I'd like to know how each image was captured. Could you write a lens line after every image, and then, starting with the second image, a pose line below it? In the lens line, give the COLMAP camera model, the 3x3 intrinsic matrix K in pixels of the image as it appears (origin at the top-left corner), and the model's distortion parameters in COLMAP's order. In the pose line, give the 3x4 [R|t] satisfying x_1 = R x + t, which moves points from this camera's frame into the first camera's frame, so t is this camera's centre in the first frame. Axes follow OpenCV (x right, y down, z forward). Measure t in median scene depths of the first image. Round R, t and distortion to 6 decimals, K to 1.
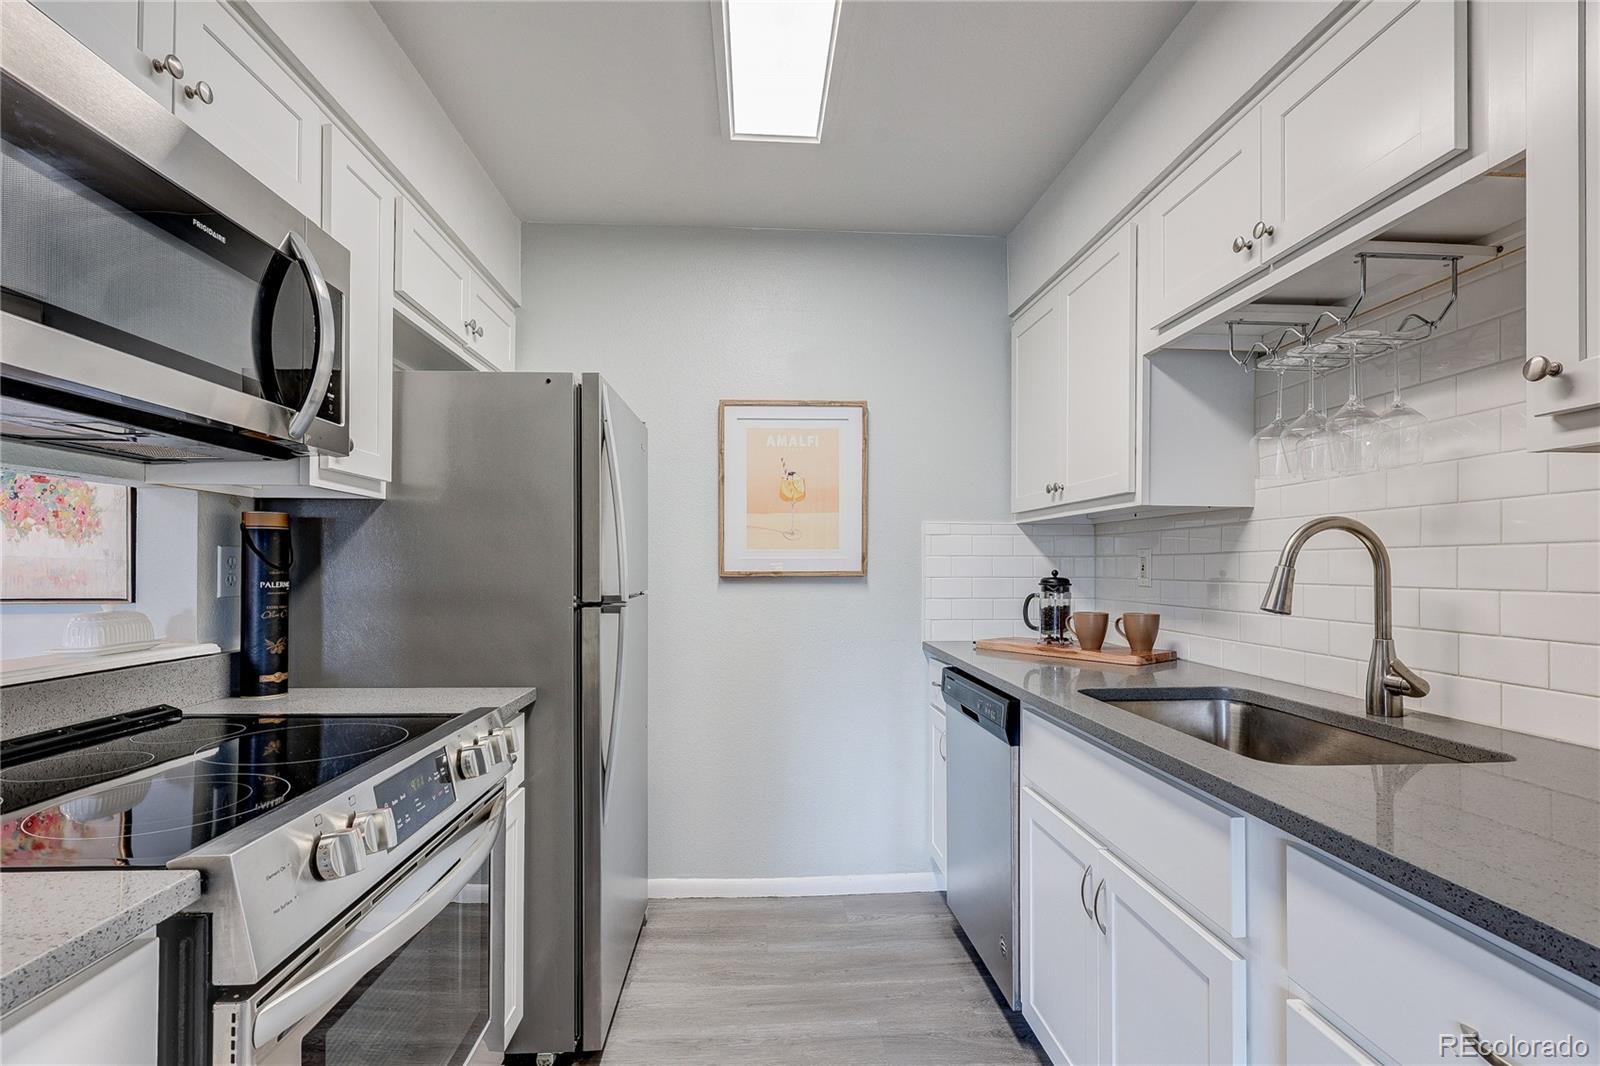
lens RADIAL K [[746.7, 0, 817.4], [0, 746.7, 559.3], [0, 0, 1]] dist [-0.000565, 0.000387]
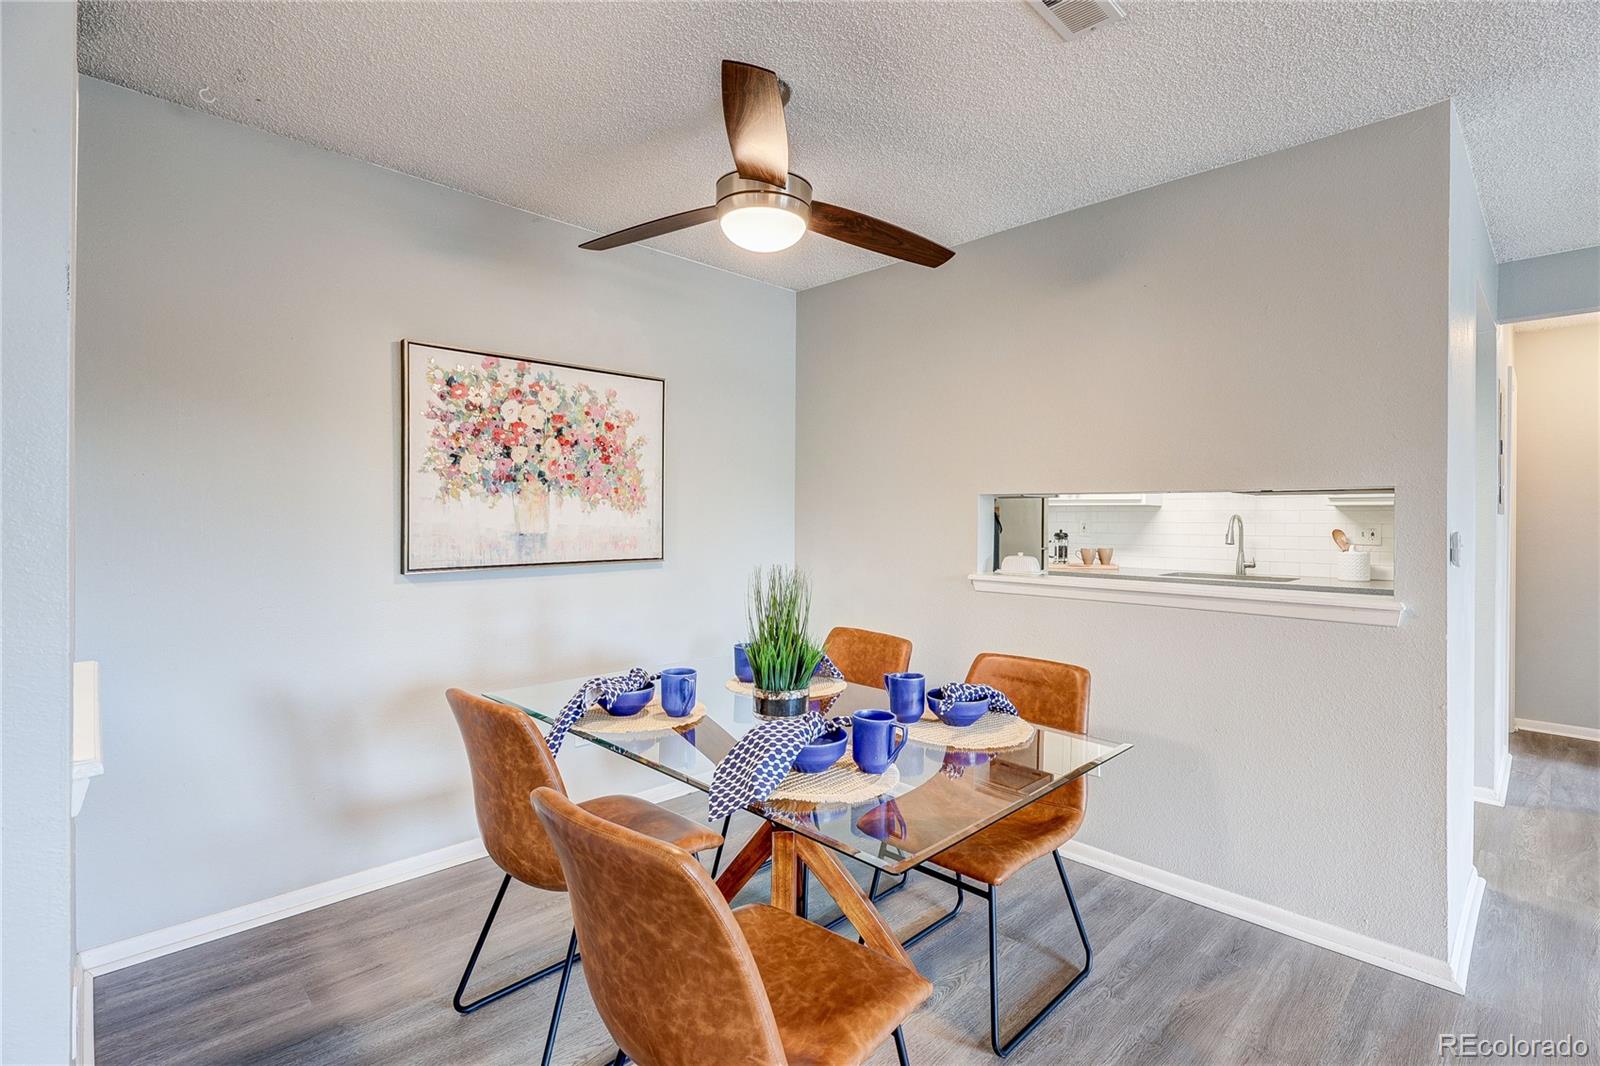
lens RADIAL K [[742.1, 0, 800.4], [0, 742.1, 526.1], [0, 0, 1]] dist [0.000718, 0.000208]
pose [[0.757427, -0.006923, 0.652883, -2.050340], [-0.010185, 0.999697, 0.022416, -0.042557], [-0.652841, -0.023628, 0.757127, -0.138894]]
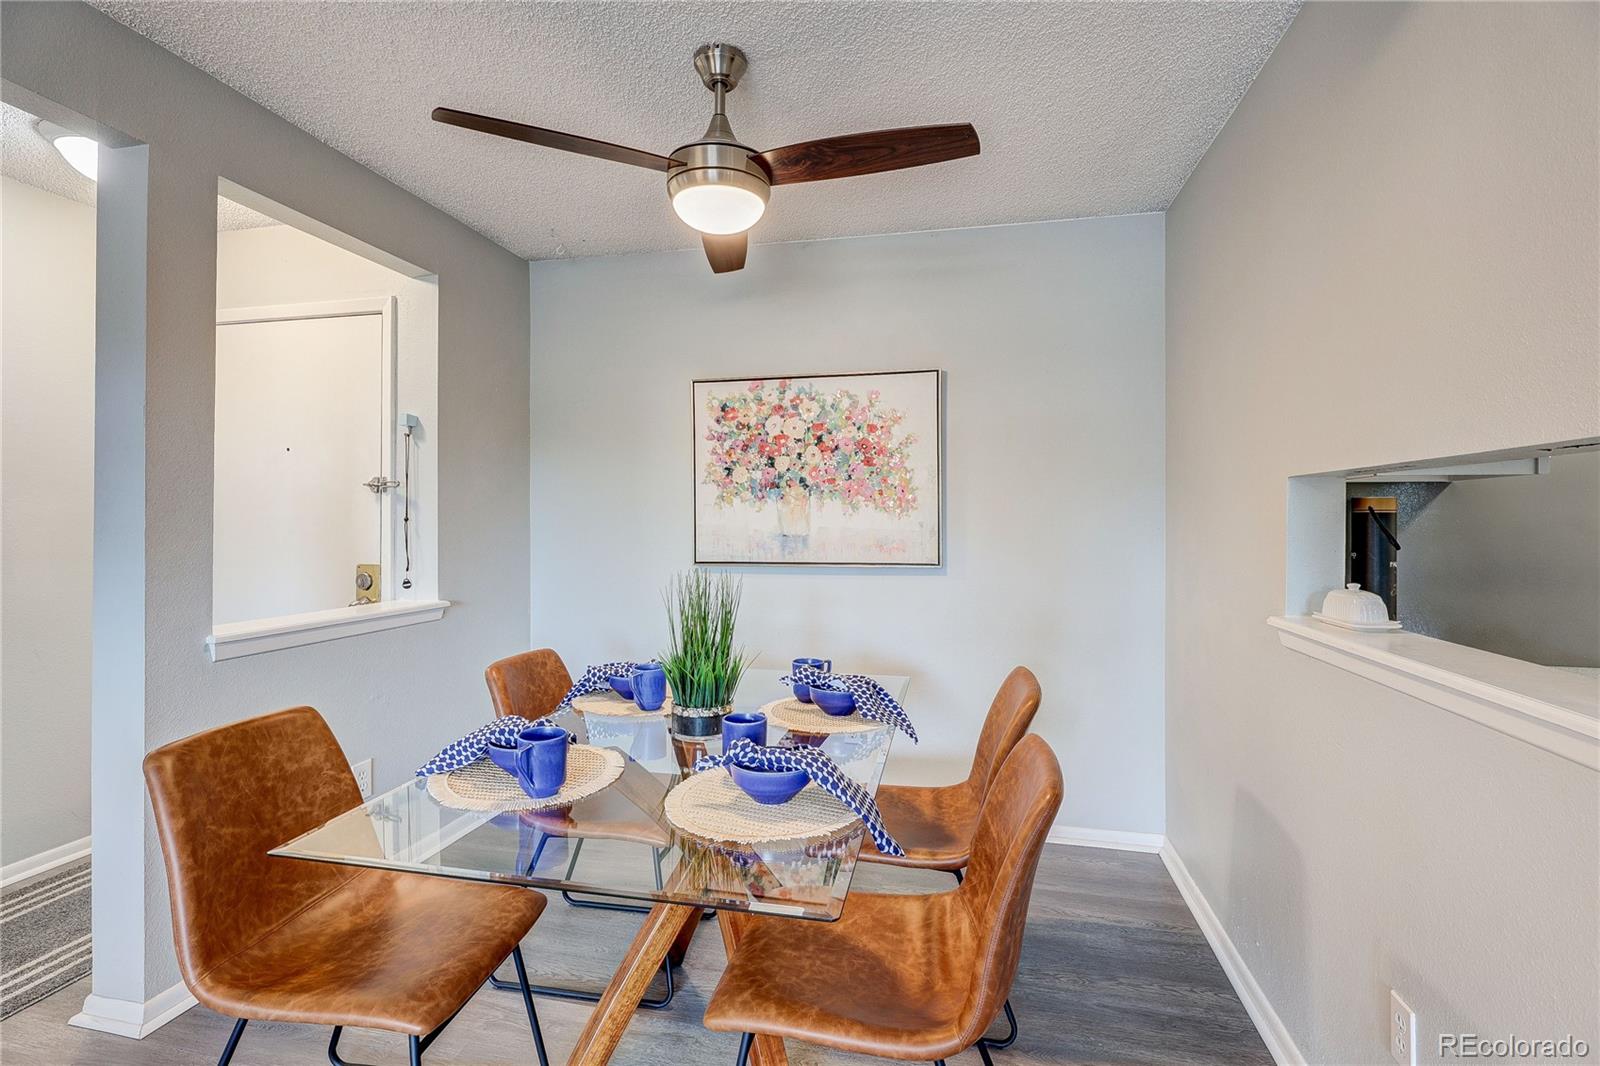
lens RADIAL K [[742.1, 0, 800.4], [0, 742.1, 526.1], [0, 0, 1]] dist [0.000718, 0.000208]
pose [[0.959413, 0.001743, -0.281998, -1.051736], [0.004078, 0.999791, 0.020057, -0.040688], [0.281974, -0.020393, 0.959205, -0.215415]]
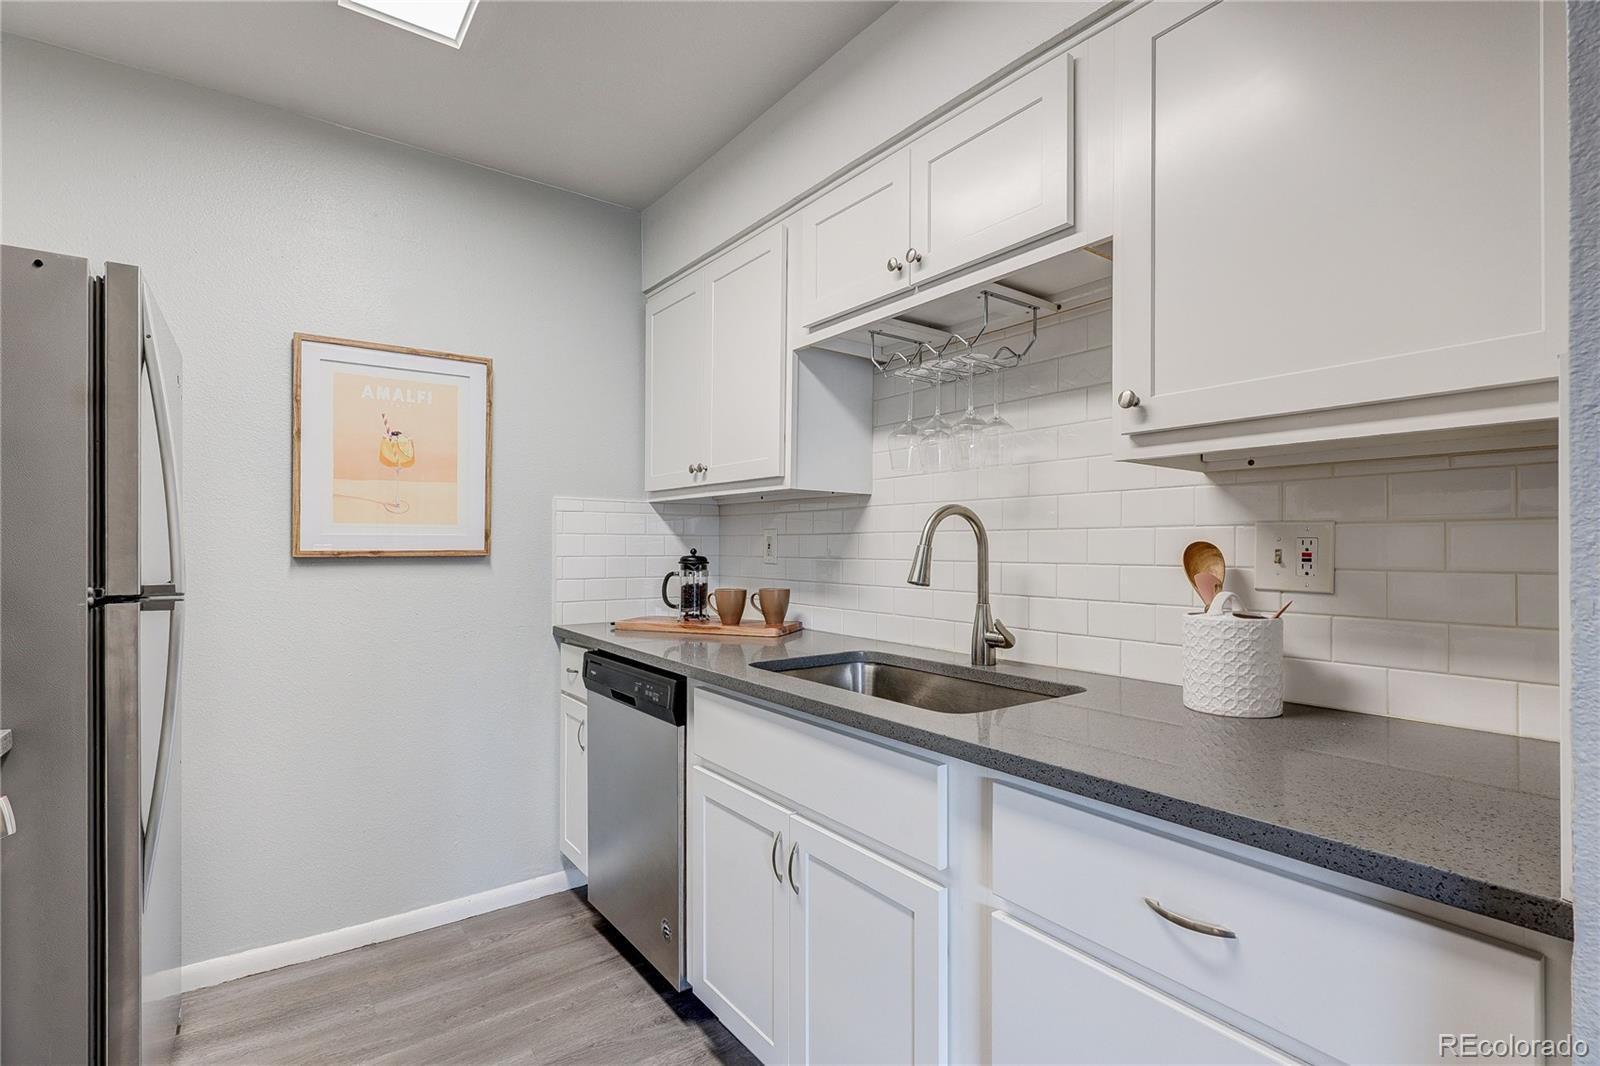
lens RADIAL K [[739.4, 0, 796.6], [0, 739.4, 542.8], [0, 0, 1]] dist [-0.000537, 0.000124]
pose [[0.852499, 0.003242, 0.522719, -0.115055], [-0.006461, 0.999970, 0.004335, 0.001144], [-0.522689, -0.007073, 0.852494, 0.079986]]
